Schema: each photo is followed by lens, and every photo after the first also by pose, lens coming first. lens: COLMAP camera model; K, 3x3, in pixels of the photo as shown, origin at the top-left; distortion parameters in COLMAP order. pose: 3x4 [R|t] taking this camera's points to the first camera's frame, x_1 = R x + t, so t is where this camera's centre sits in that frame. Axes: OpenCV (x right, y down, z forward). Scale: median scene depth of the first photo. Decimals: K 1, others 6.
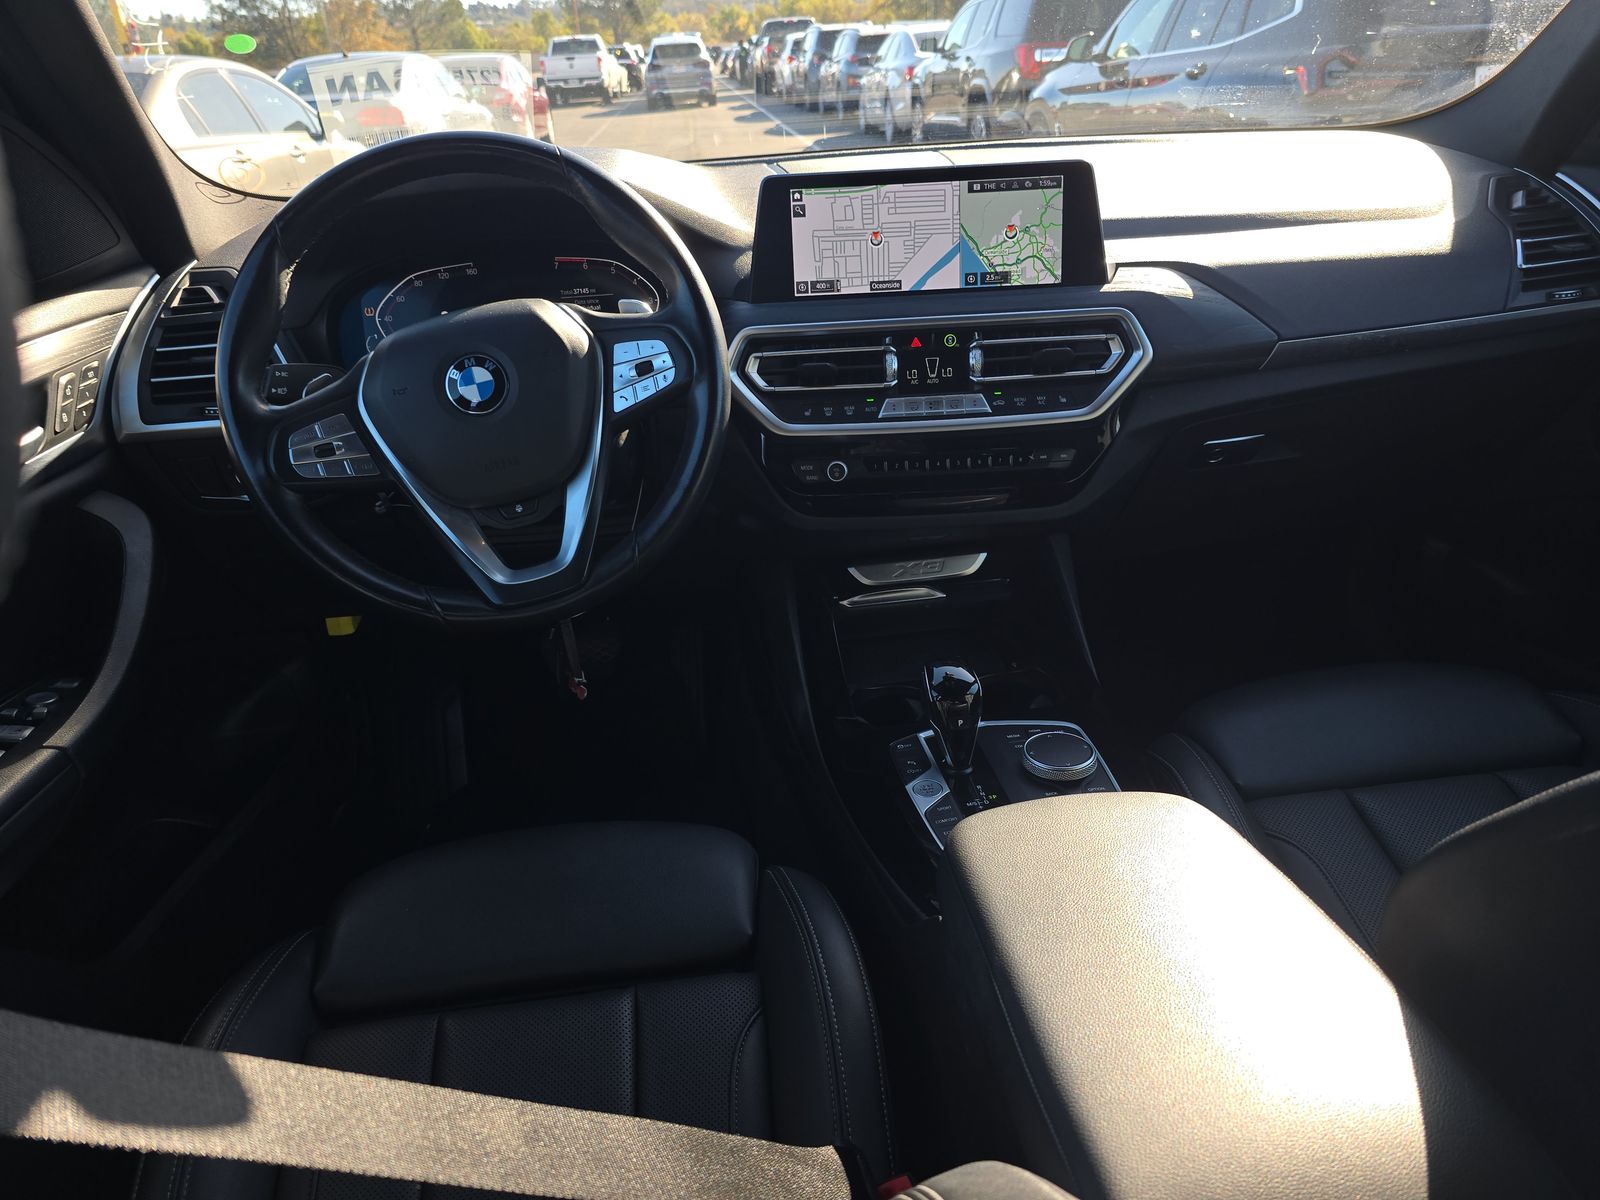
lens RADIAL K [[1089.6, 0, 798.6], [0, 1089.6, 600.7], [0, 0, 1]] dist [0.022726, -0.035151]
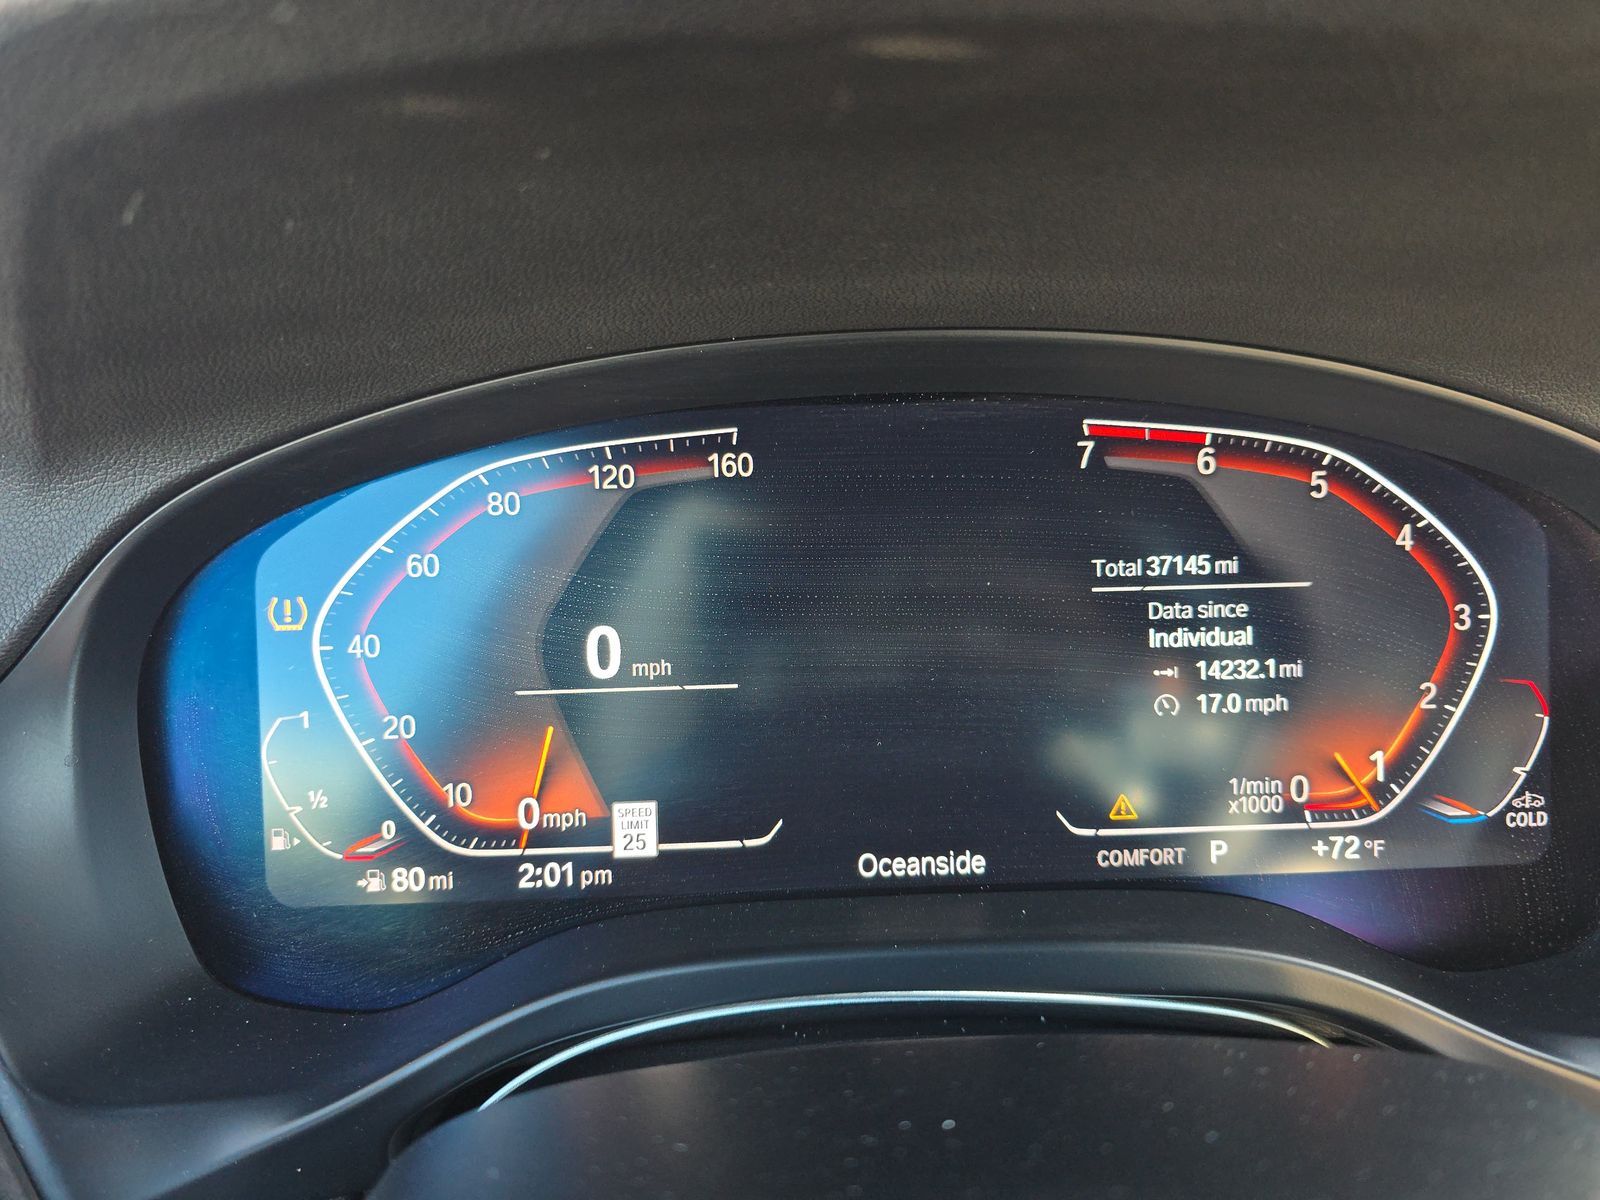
lens RADIAL K [[1089.6, 0, 803.3], [0, 1089.6, 598.4], [0, 0, 1]] dist [0.022726, -0.035151]
pose [[0.987124, 0.064967, 0.146172, -0.333845], [-0.036364, 0.981023, -0.190451, -0.240006], [-0.155771, 0.182683, 0.970754, 0.808023]]
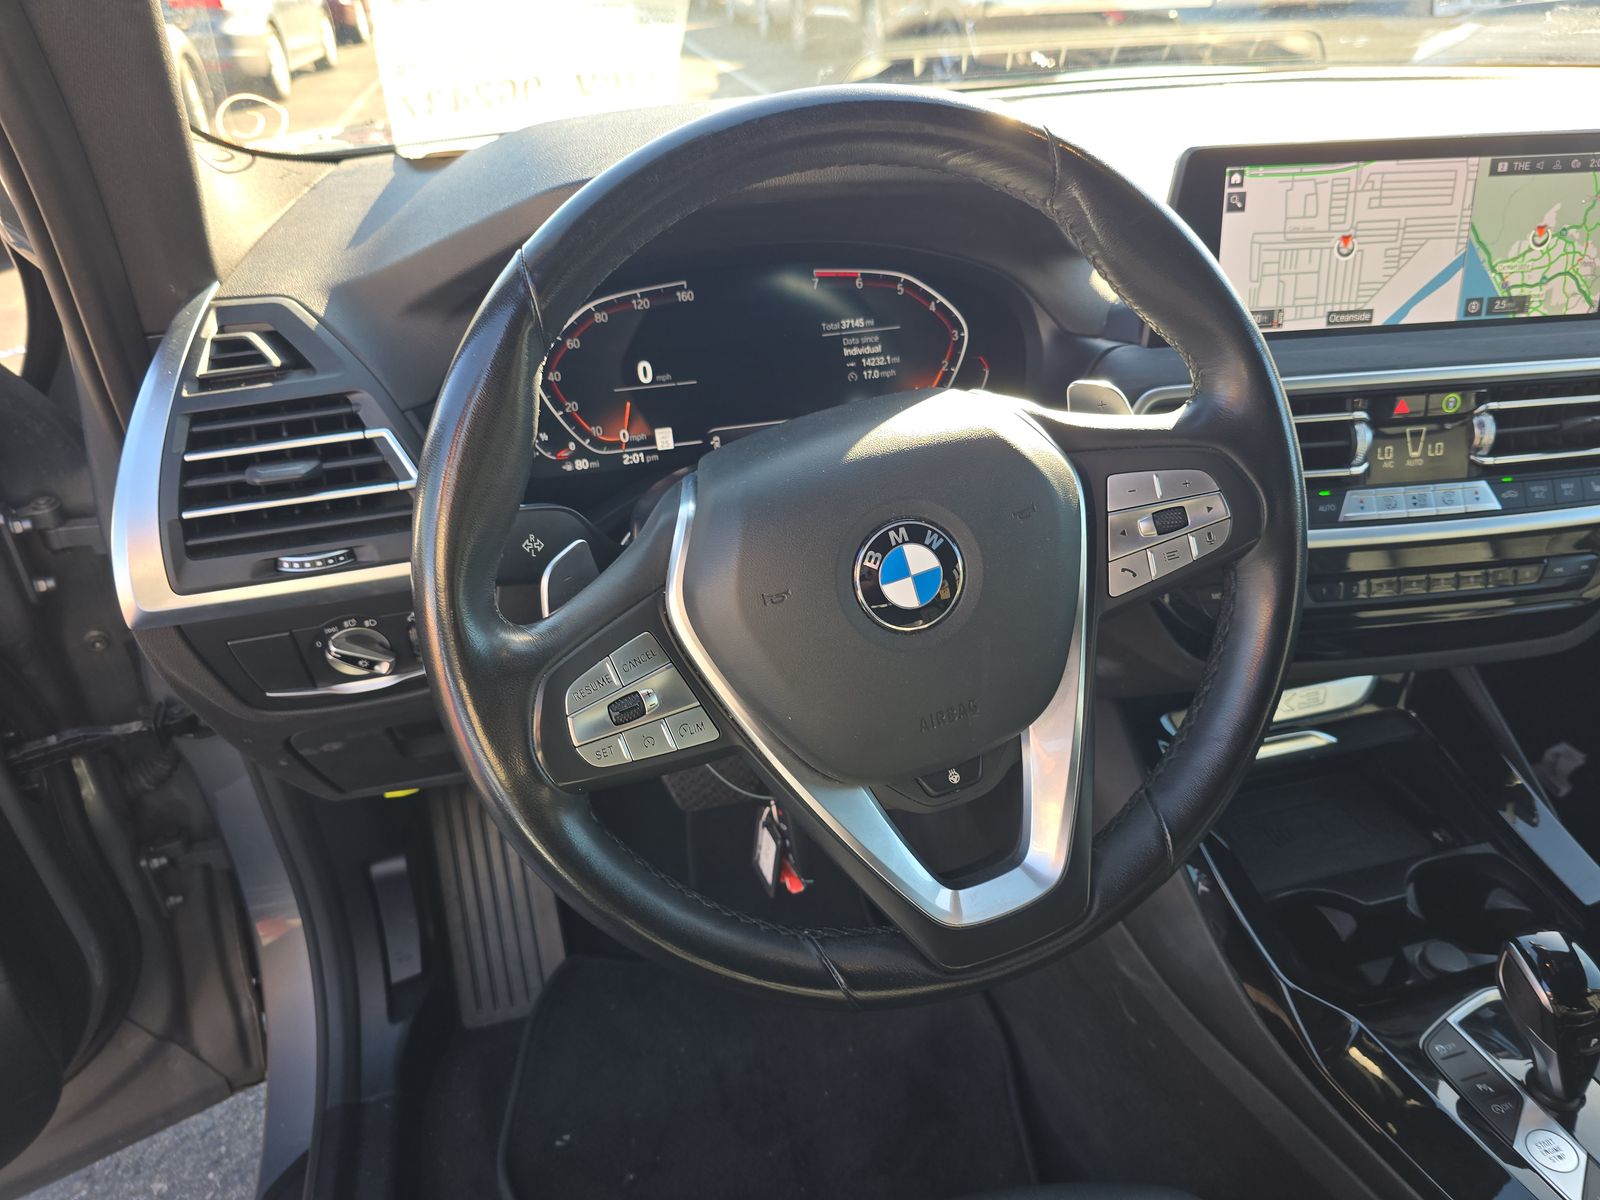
lens RADIAL K [[1089.6, 0, 799.9], [0, 1089.6, 598.8], [0, 0, 1]] dist [0.022726, -0.035151]
pose [[0.991769, -0.044202, 0.120166, -0.334223], [0.034433, 0.996022, 0.082189, -0.188262], [-0.123321, -0.077375, 0.989346, 0.385831]]
